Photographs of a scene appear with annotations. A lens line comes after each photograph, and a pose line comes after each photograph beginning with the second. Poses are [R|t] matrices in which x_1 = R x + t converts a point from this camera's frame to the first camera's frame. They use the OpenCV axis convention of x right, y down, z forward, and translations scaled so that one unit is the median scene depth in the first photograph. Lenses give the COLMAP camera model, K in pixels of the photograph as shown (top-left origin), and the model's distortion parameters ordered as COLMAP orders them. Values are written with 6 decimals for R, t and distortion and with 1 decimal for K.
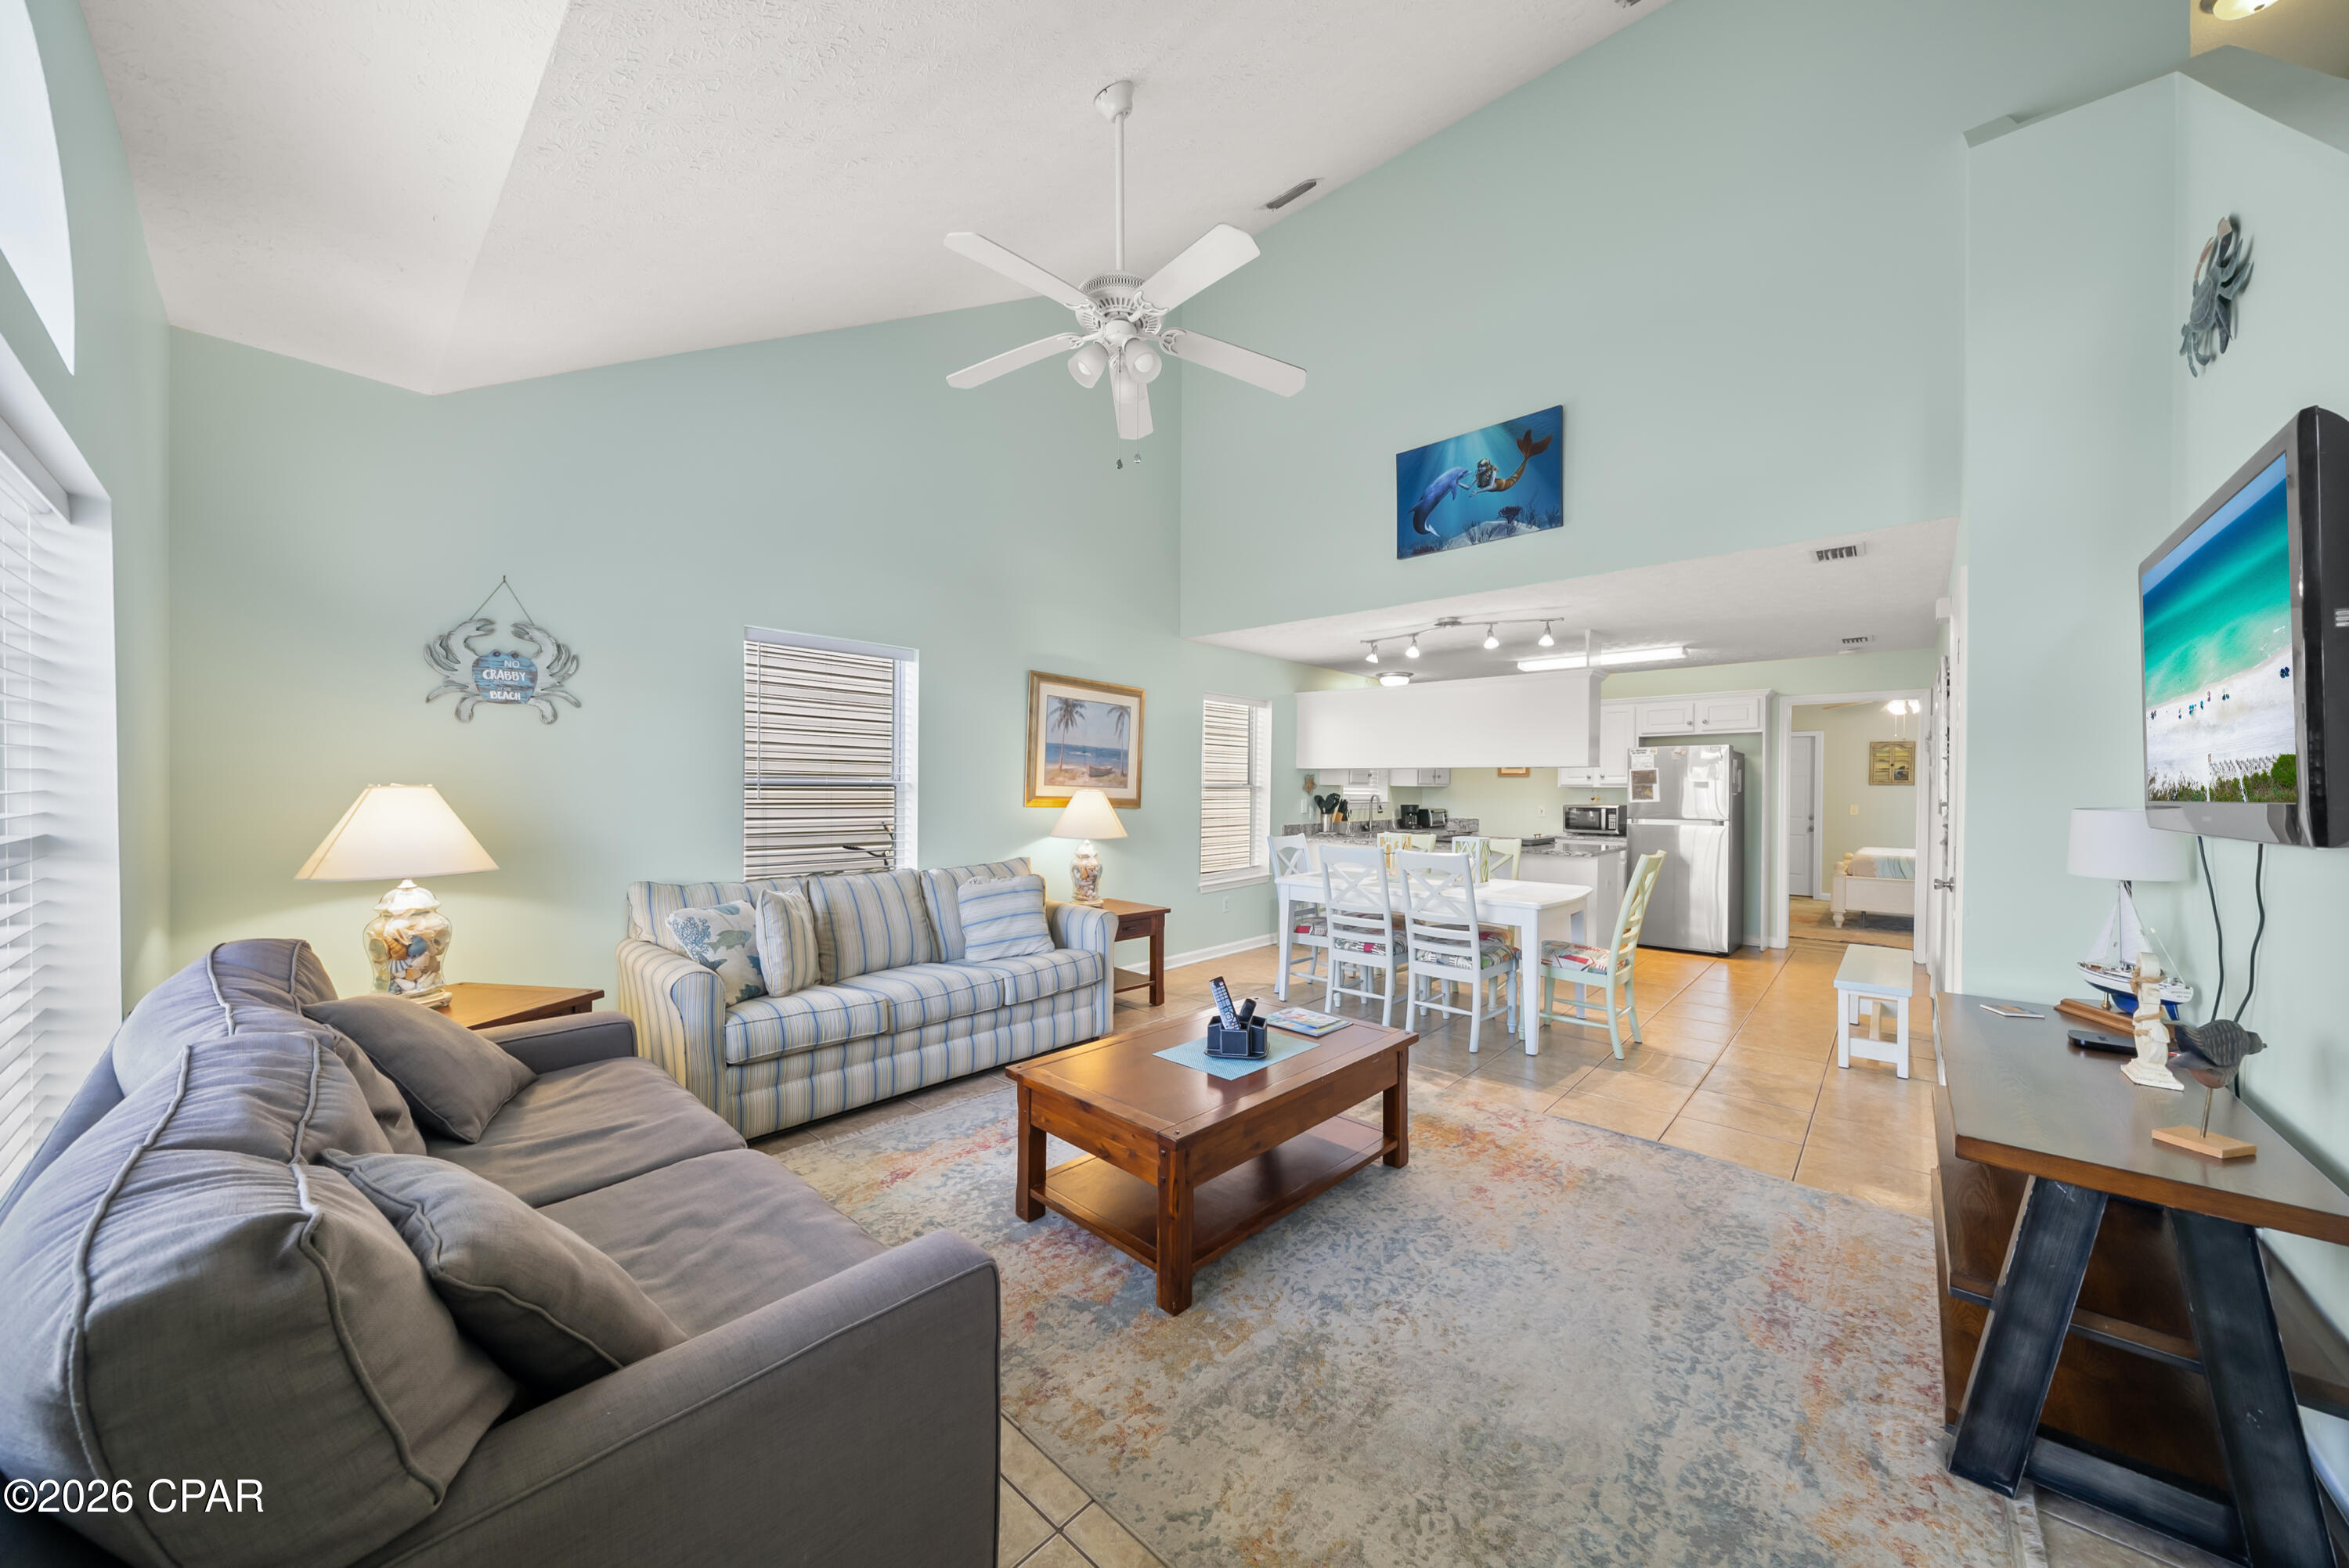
lens RADIAL K [[812.6, 0, 1168.5], [0, 812.6, 792.3], [0, 0, 1]] dist [-0.005615, 0.000099]
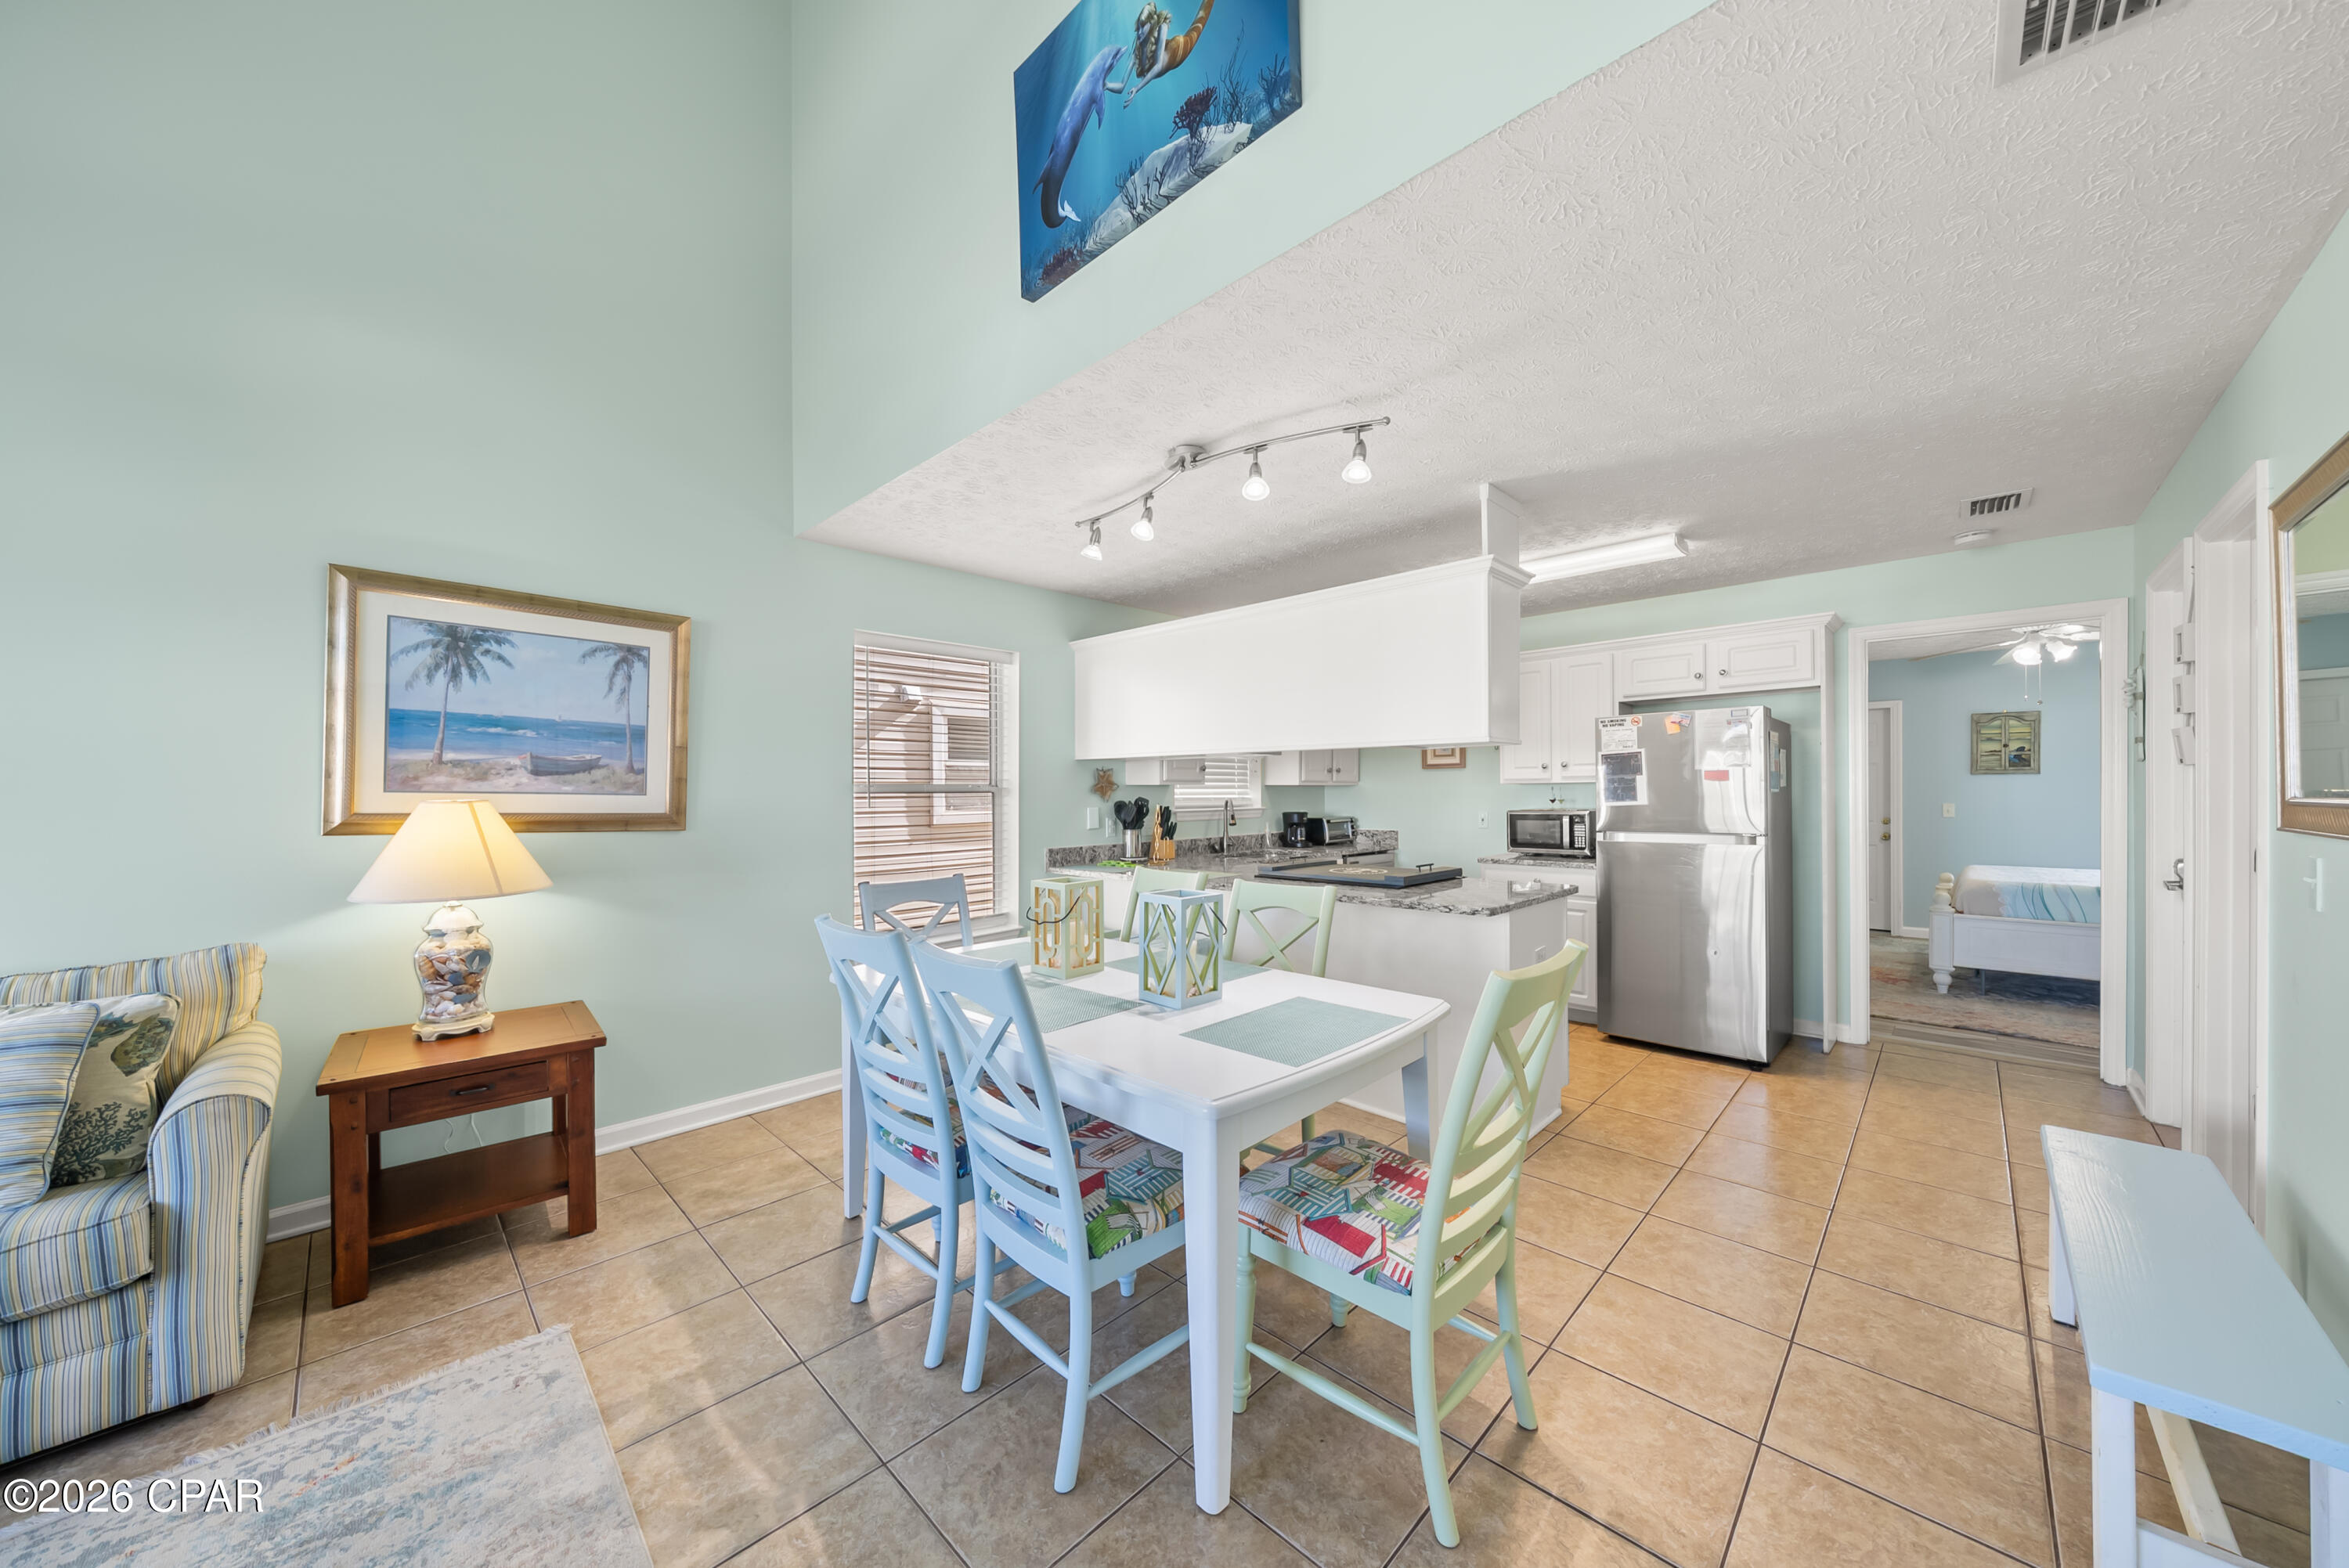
lens RADIAL K [[812.6, 0, 1176.1], [0, 812.6, 792.9], [0, 0, 1]] dist [-0.005615, 0.000099]
pose [[0.999410, -0.014005, -0.031356, 0.355854], [0.013891, 0.999896, -0.003875, 0.000873], [0.031407, 0.003438, 0.999501, 0.501635]]
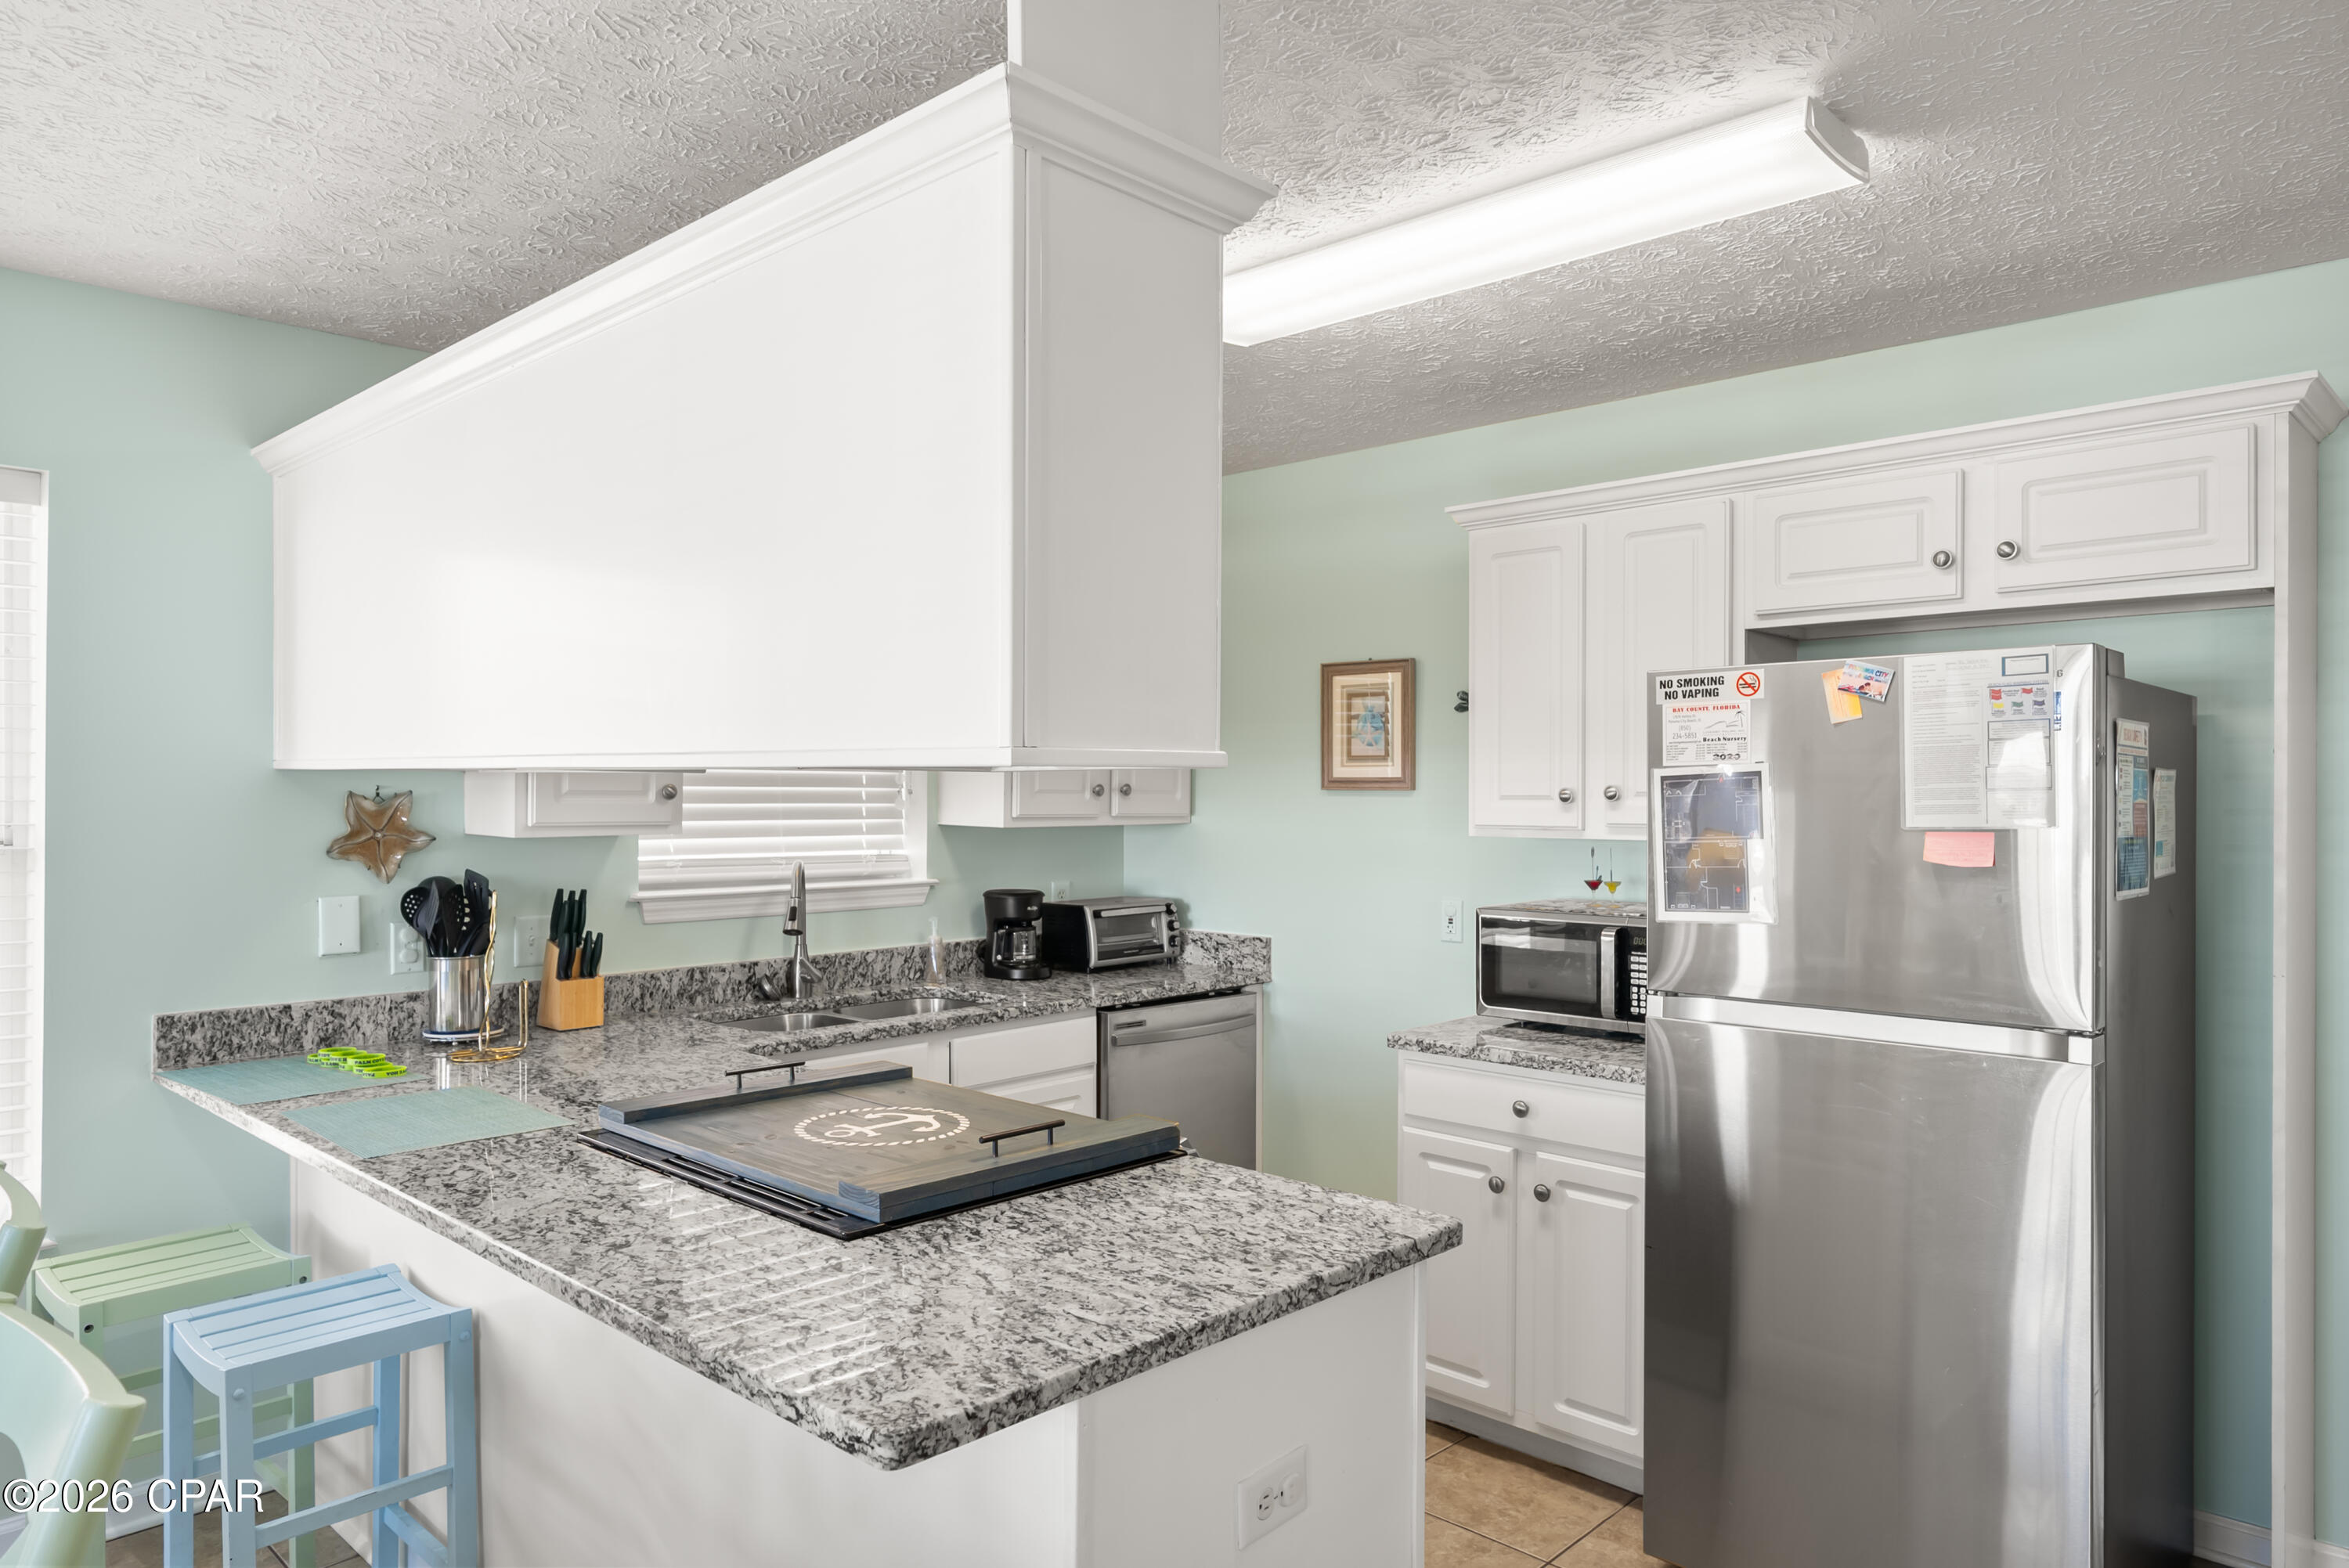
lens RADIAL K [[1484.7, 0, 1176.4], [0, 1484.7, 792.4], [0, 0, 1]] dist [0.000319, 0.002812]
pose [[0.999815, -0.003688, -0.018895, 0.594661], [0.003646, 0.999991, -0.002263, -0.028567], [0.018903, 0.002194, 0.999819, 0.795722]]
